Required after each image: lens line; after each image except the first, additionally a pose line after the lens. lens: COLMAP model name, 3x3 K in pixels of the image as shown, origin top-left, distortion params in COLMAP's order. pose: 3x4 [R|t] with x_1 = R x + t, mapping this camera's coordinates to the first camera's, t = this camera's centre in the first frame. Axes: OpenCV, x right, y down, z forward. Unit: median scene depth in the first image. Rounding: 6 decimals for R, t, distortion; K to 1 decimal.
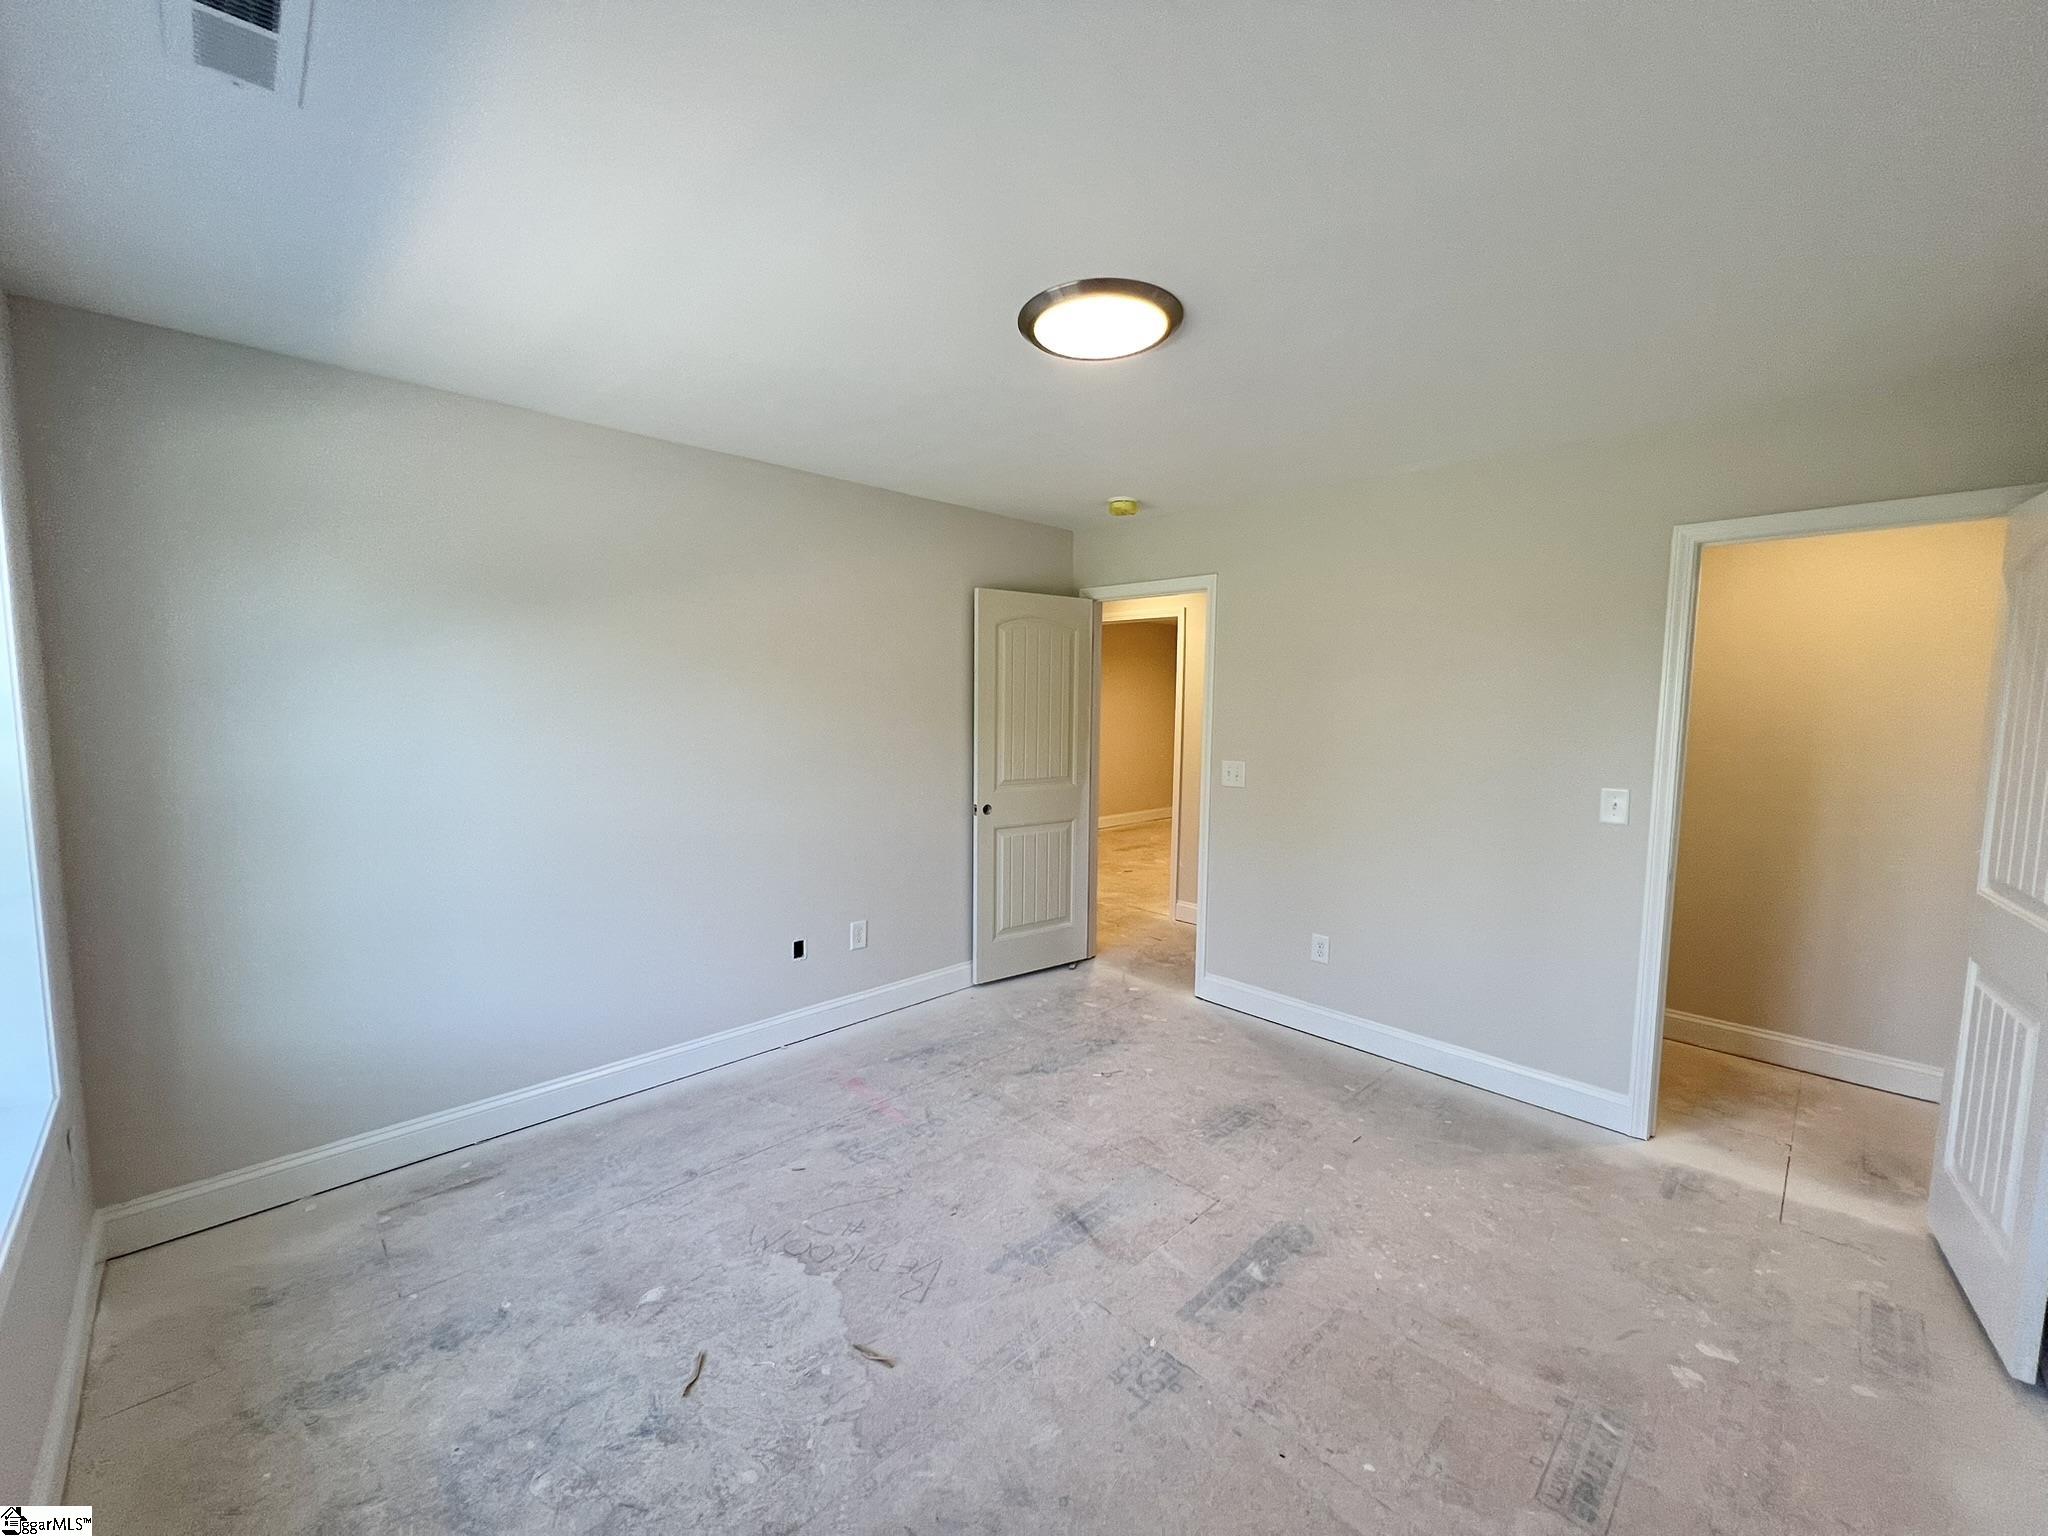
lens RADIAL K [[823.3, 0, 1024.0], [0, 823.3, 768.0], [0, 0, 1]] dist [-0.000568, -0.000013]
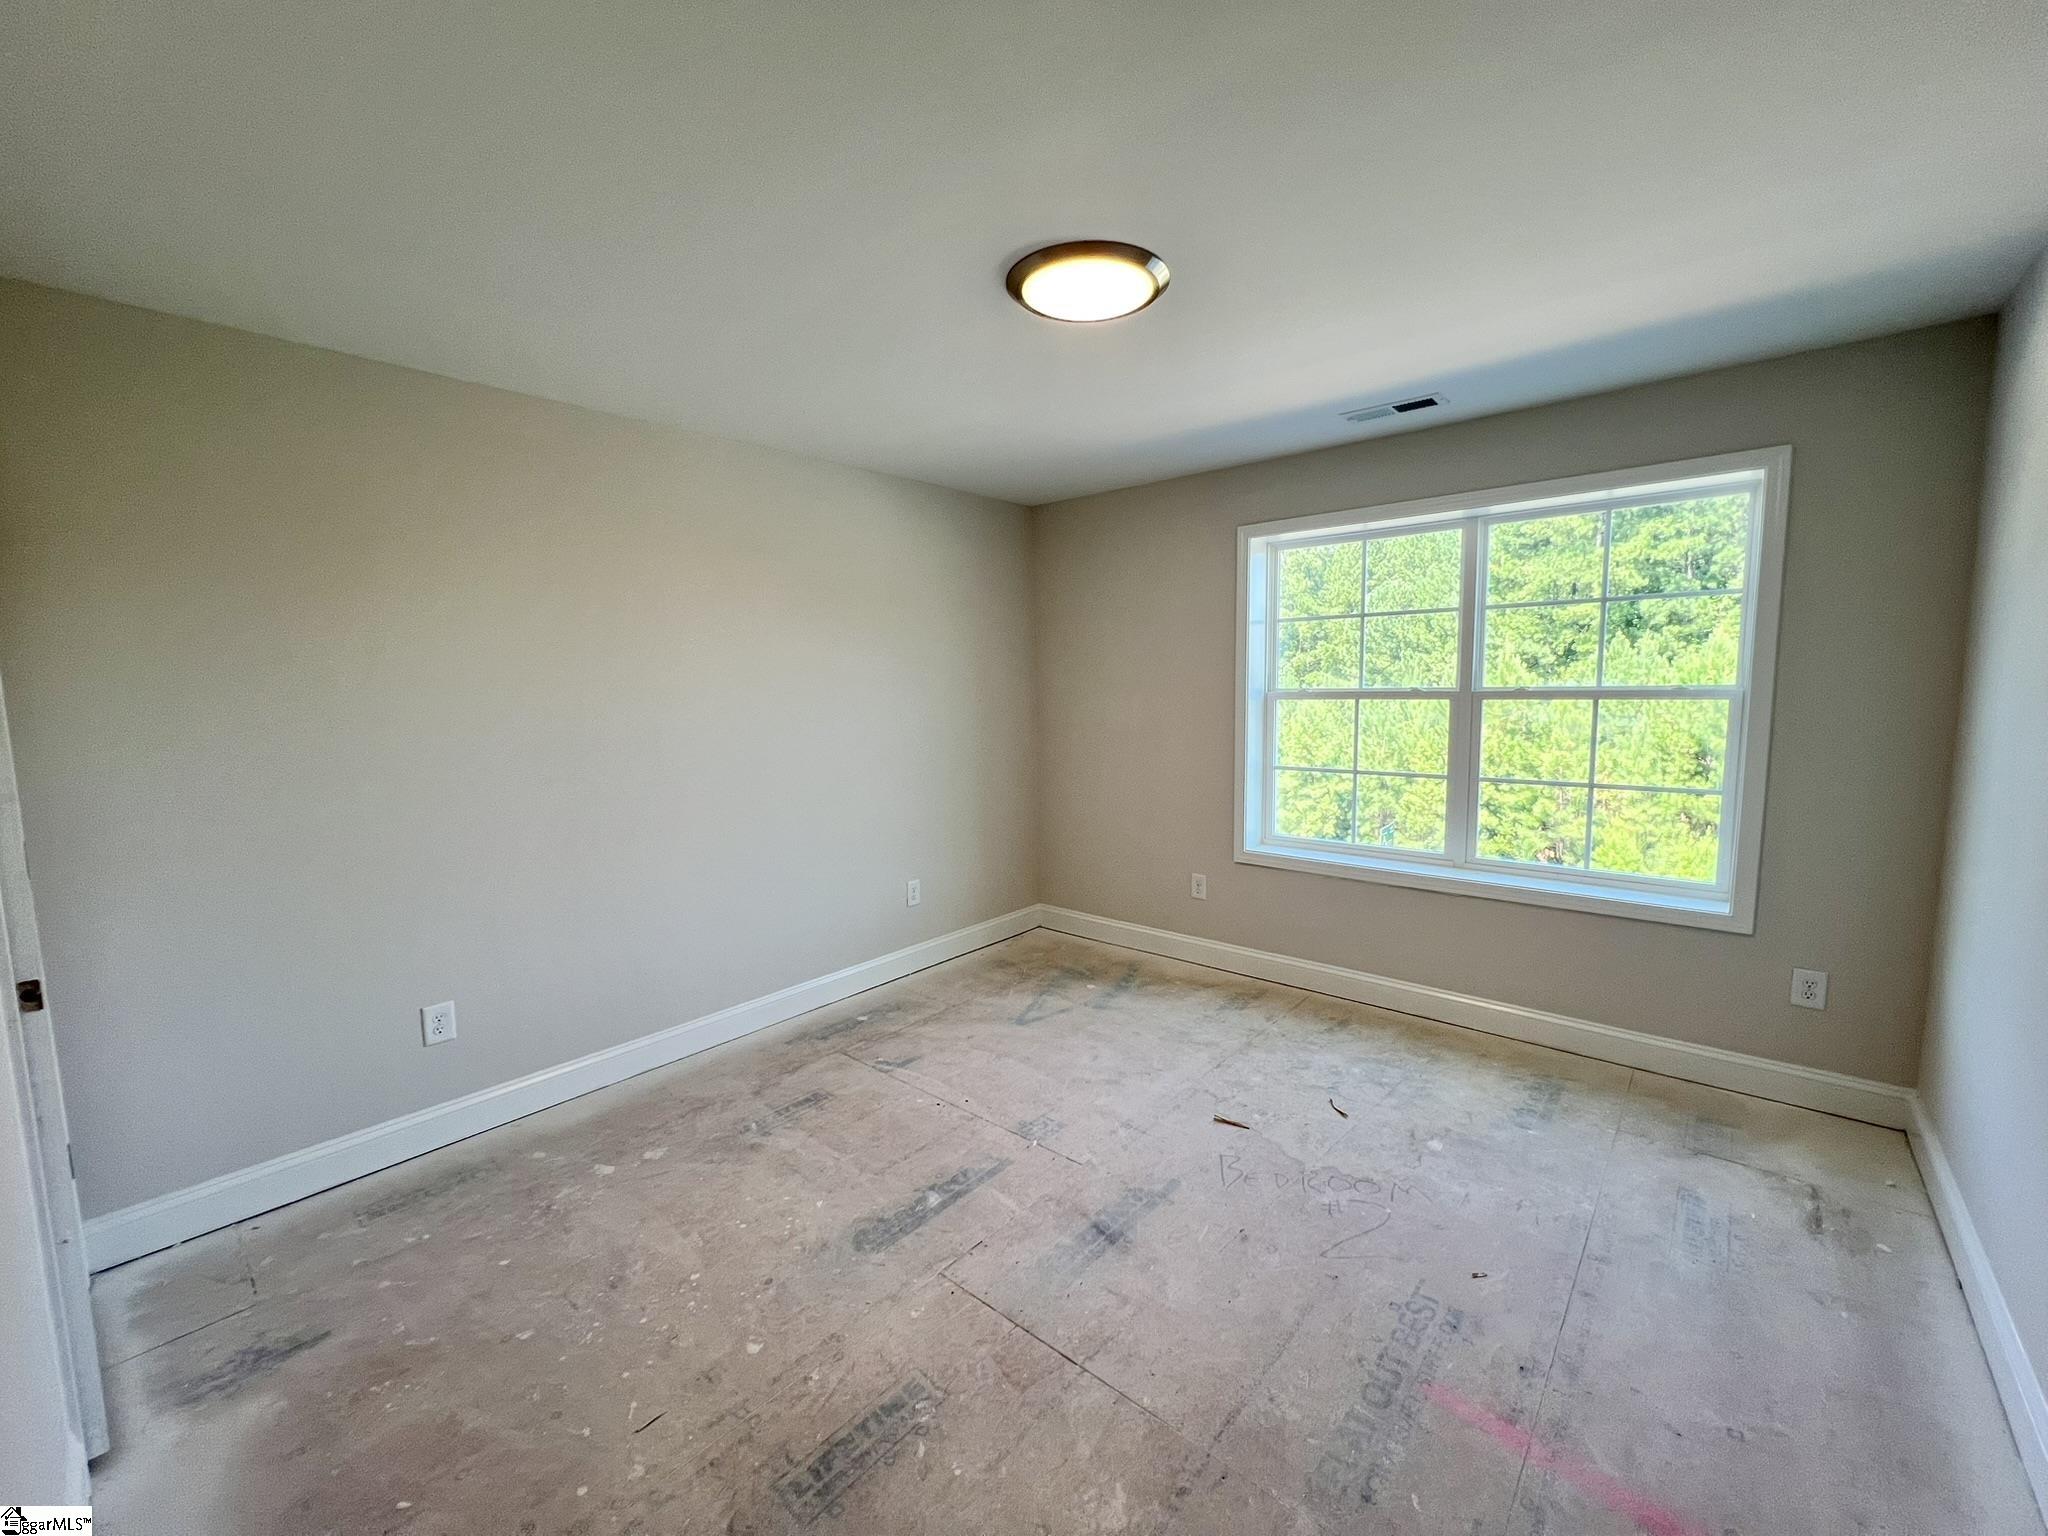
lens RADIAL K [[817.1, 0, 1025.1], [0, 817.1, 772.6], [0, 0, 1]] dist [-0.000180, 0.000067]
pose [[-0.997226, 0.013579, -0.073182, 0.226997], [-0.000567, 0.981804, 0.189897, -0.130848], [0.074429, 0.189412, -0.979073, 1.897598]]
